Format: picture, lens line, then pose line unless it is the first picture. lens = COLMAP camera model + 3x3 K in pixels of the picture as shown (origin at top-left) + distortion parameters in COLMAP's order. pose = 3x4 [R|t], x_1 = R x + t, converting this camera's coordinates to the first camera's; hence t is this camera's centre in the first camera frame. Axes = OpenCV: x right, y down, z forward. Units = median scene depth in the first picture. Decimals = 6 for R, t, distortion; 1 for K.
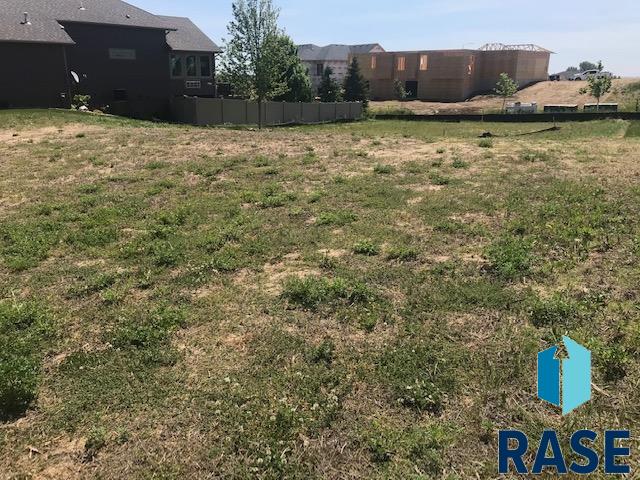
lens RADIAL K [[551.6, 0, 320.0], [0, 551.6, 239.6], [0, 0, 1]] dist [0.048177, 0.001384]
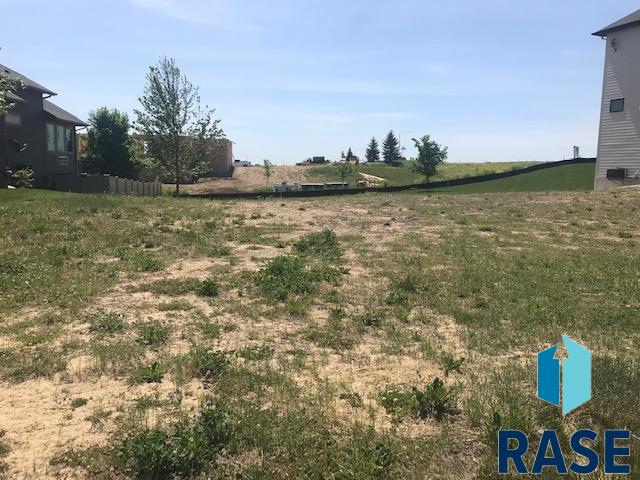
lens RADIAL K [[551.6, 0, 320.0], [0, 551.6, 239.6], [0, 0, 1]] dist [0.048177, 0.001384]
pose [[0.745609, -0.084038, 0.661064, -0.358516], [0.185273, 0.979047, -0.084506, -0.018254], [-0.640111, 0.185486, 0.745556, 0.116490]]
